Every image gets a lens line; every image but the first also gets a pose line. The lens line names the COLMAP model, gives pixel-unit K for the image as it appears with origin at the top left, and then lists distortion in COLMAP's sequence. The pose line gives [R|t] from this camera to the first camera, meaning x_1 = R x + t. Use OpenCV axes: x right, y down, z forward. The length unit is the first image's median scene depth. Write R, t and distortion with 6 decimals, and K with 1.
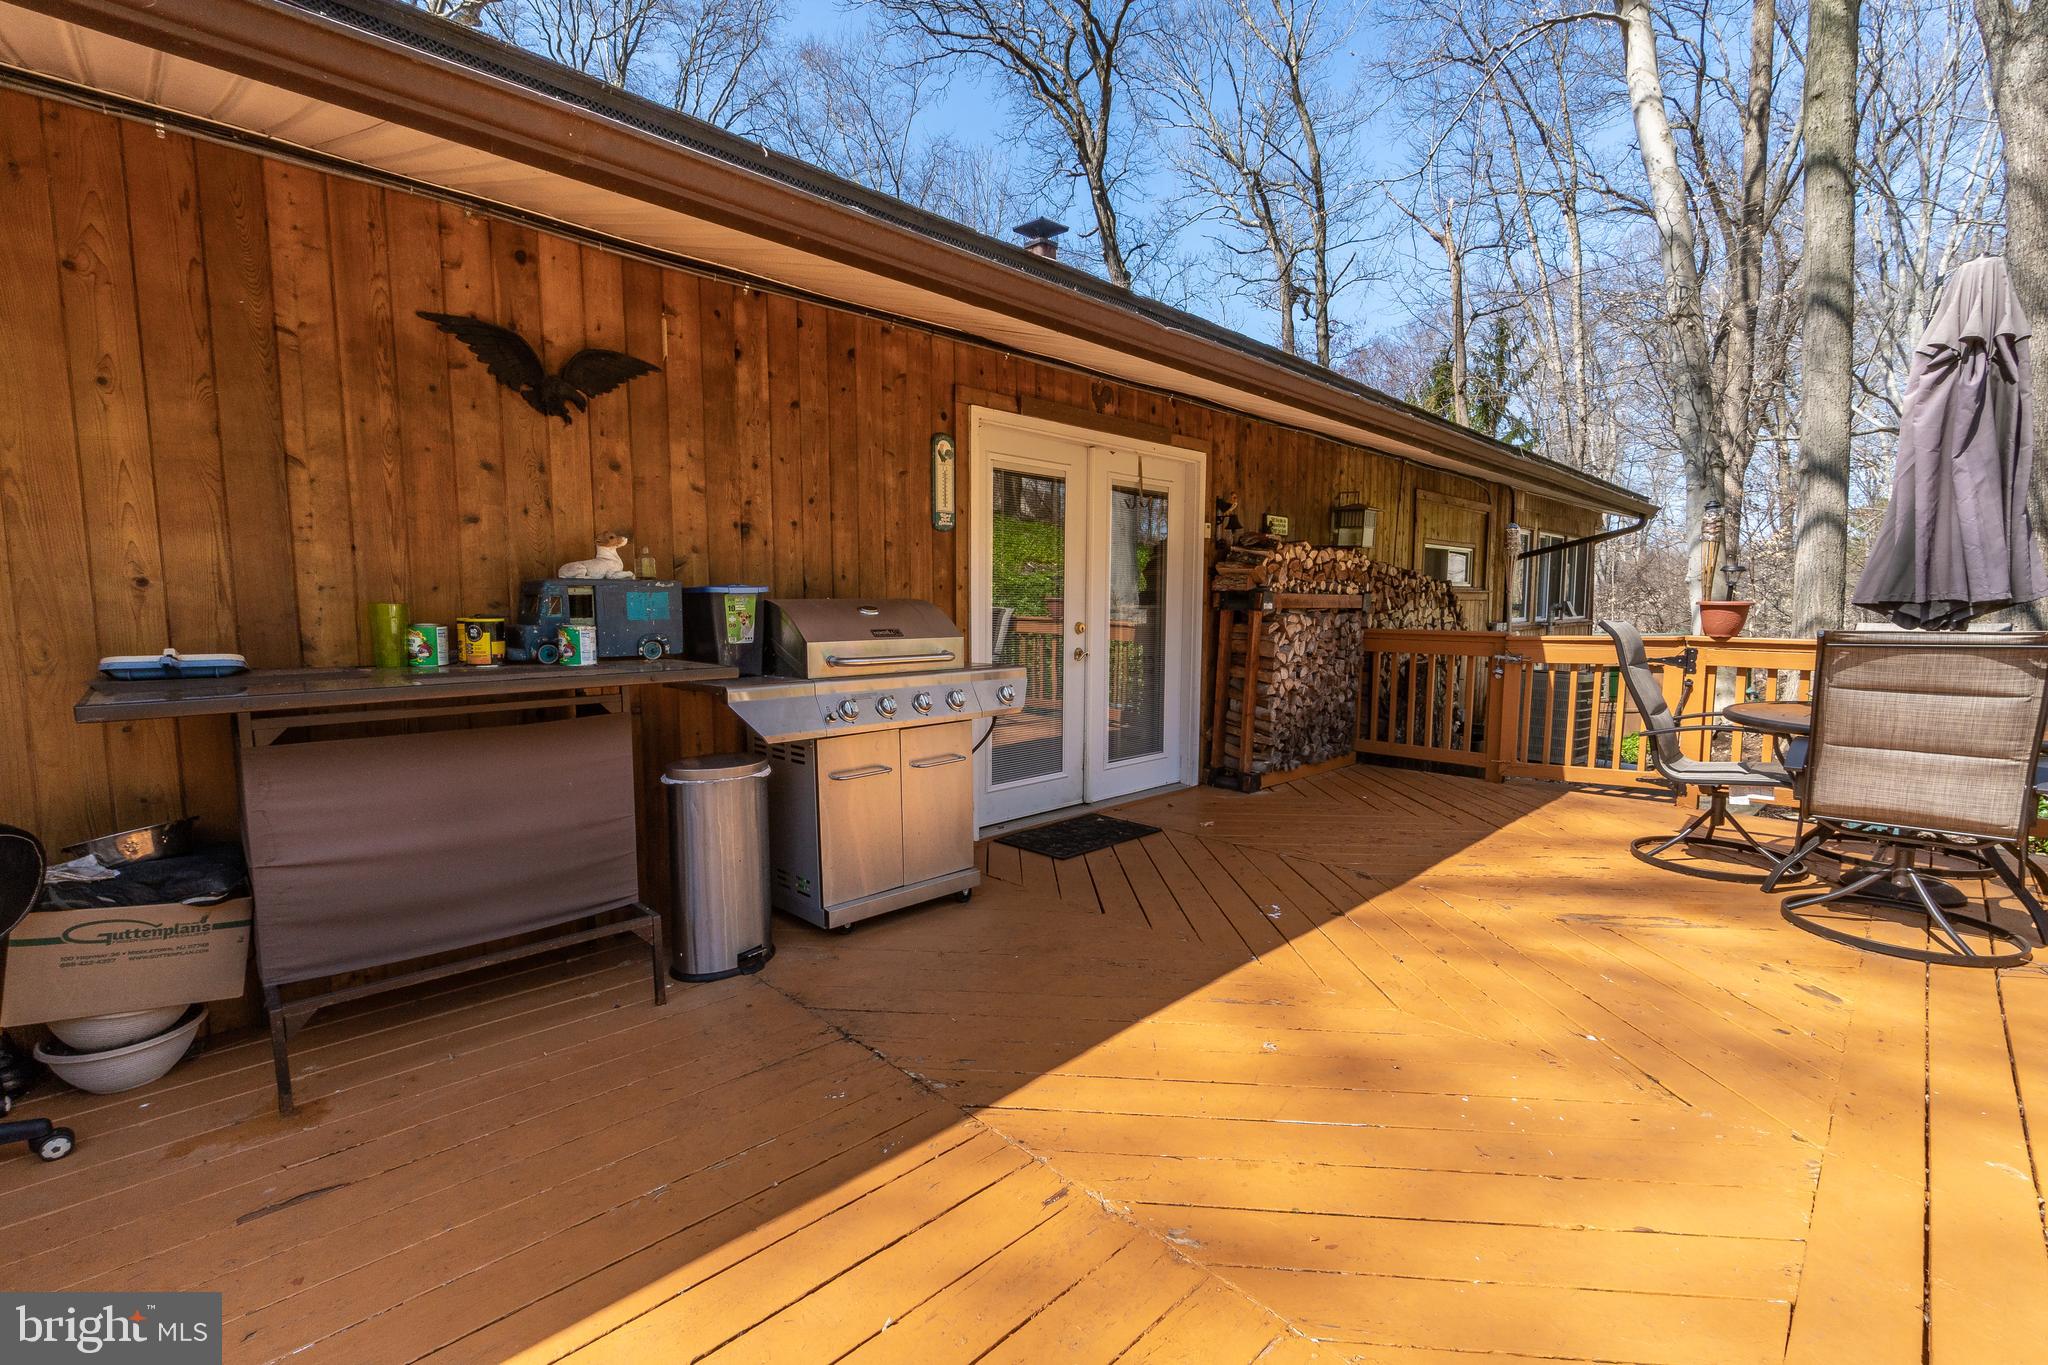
lens RADIAL K [[885.6, 0, 1112.3], [0, 885.6, 693.3], [0, 0, 1]] dist [-0.003545, 0.001351]
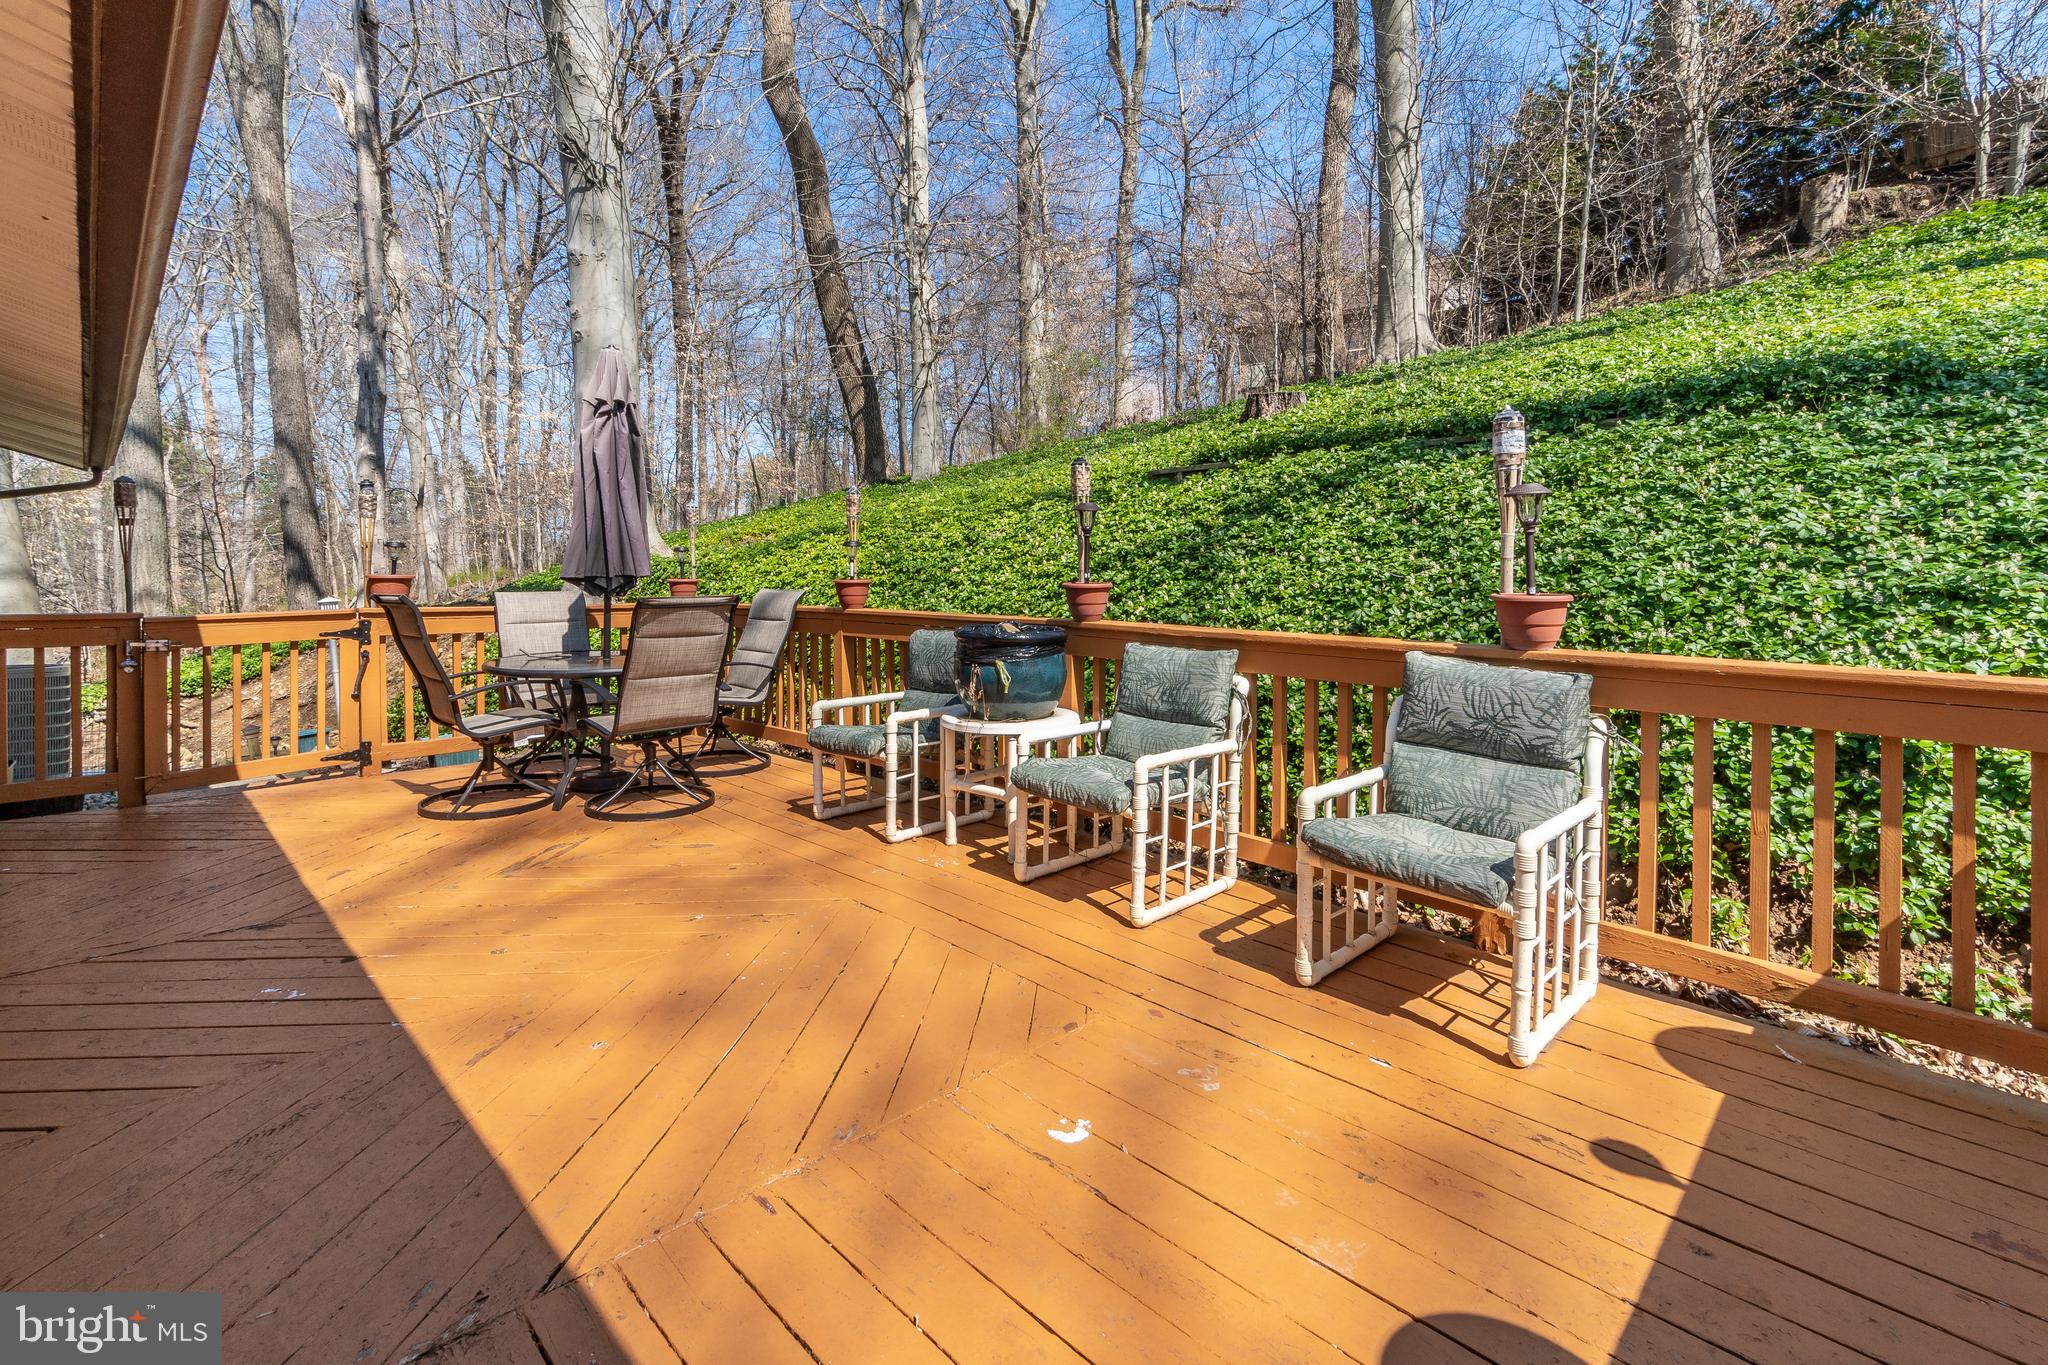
lens RADIAL K [[896.3, 0, 988.8], [0, 896.3, 588.2], [0, 0, 1]] dist [-0.007943, 0.000016]
pose [[0.049875, -0.012374, 0.998679, -0.454430], [0.096936, 0.995262, 0.007491, -0.033425], [-0.994040, 0.096435, 0.050839, 0.295320]]
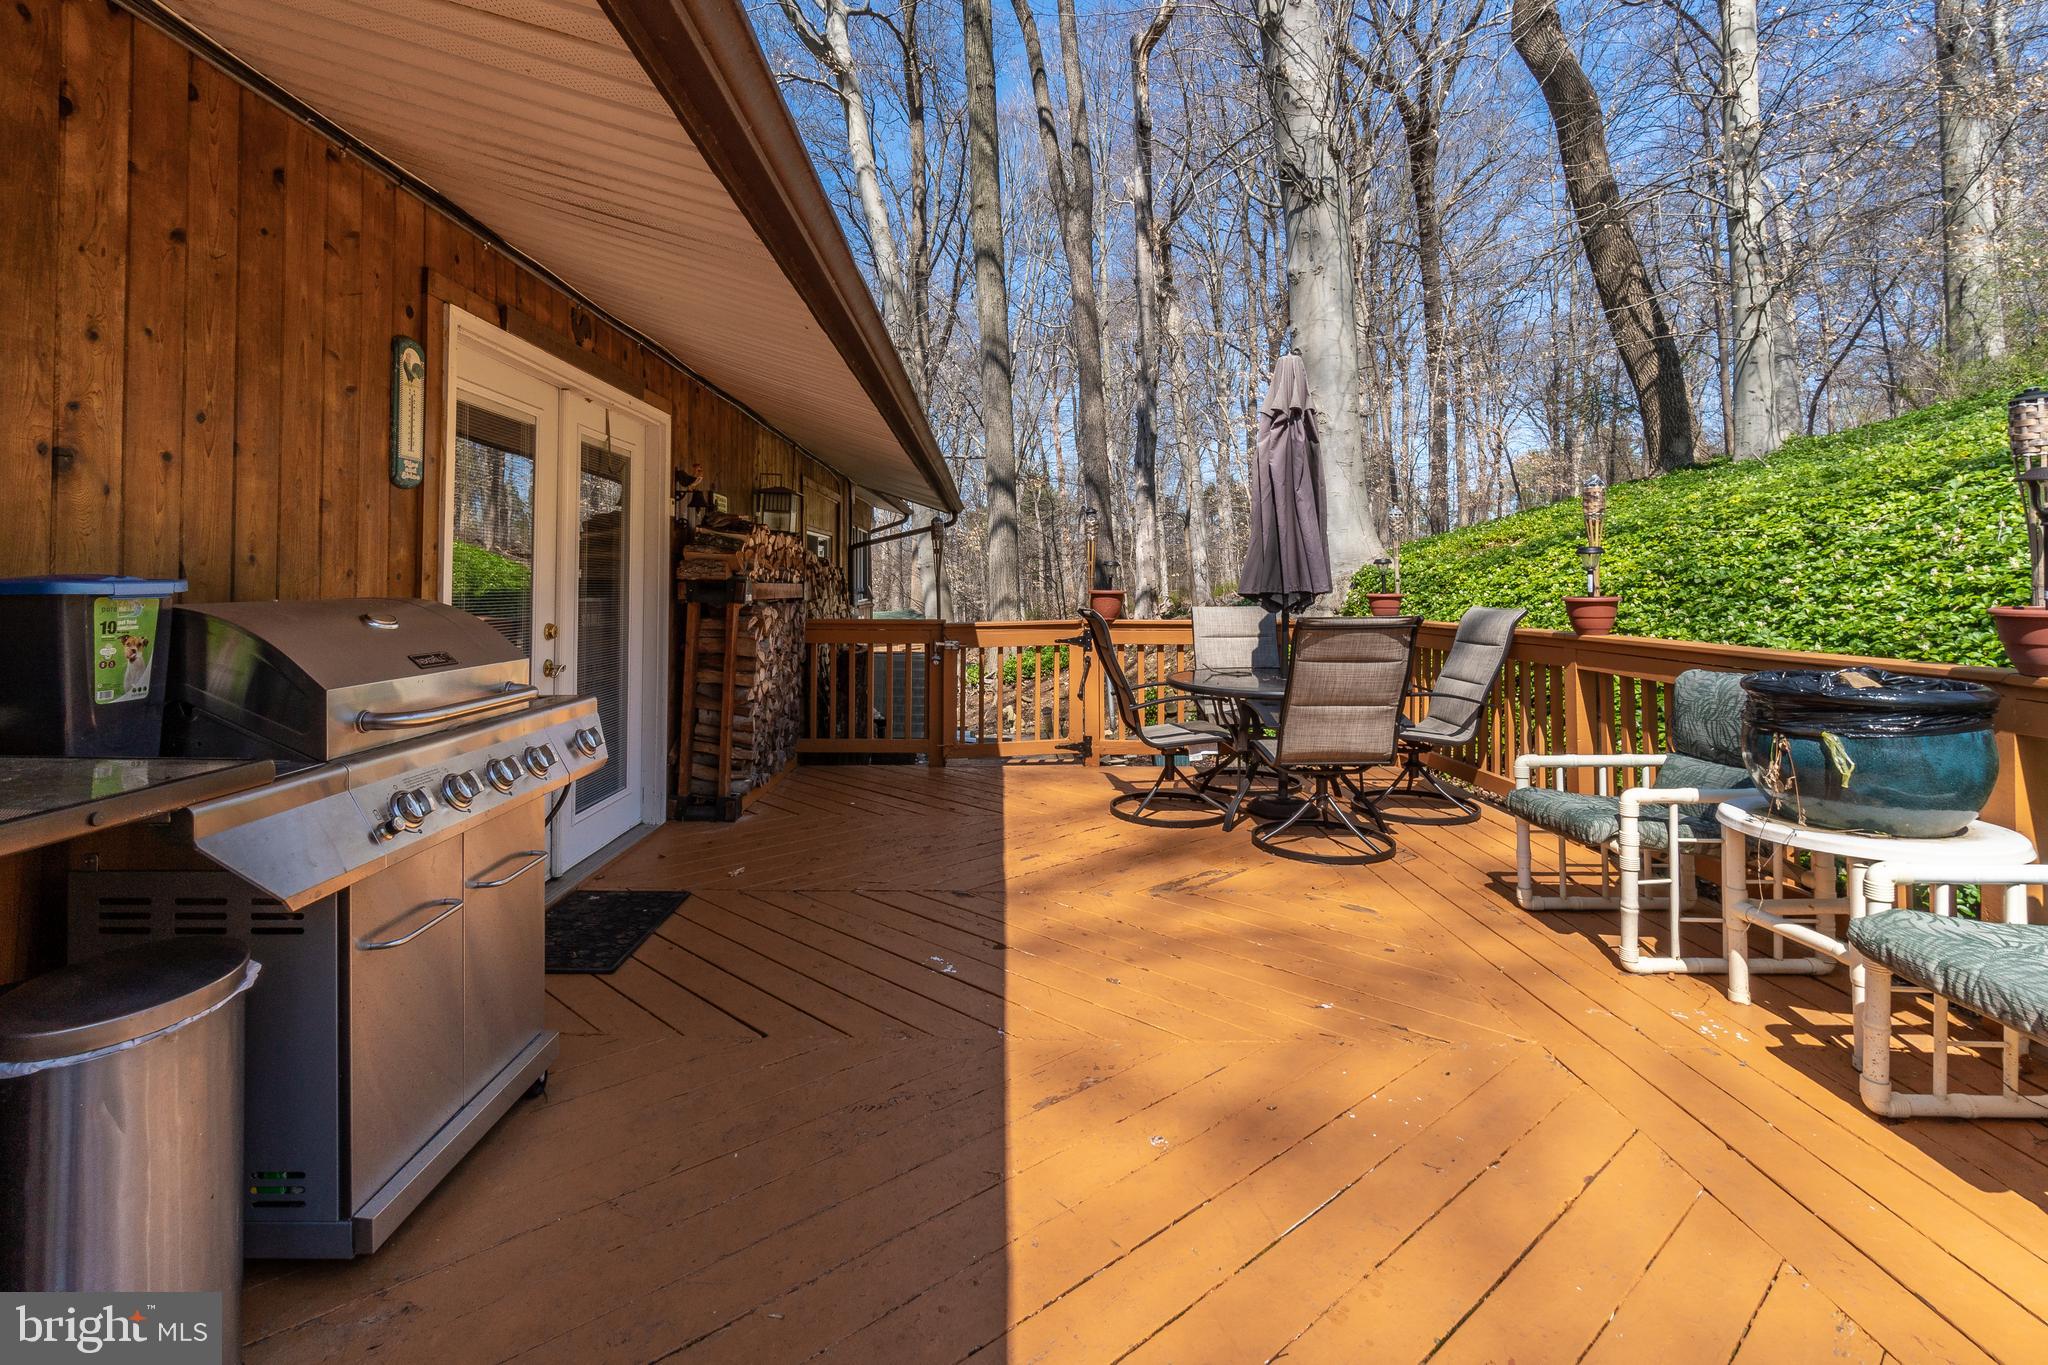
lens RADIAL K [[885.6, 0, 1000.5], [0, 885.6, 575.7], [0, 0, 1]] dist [-0.003545, 0.001351]
pose [[0.742916, 0.007230, 0.669346, -0.295397], [0.066871, 0.994138, -0.084958, -0.039858], [-0.666036, 0.107876, 0.738078, 0.260592]]
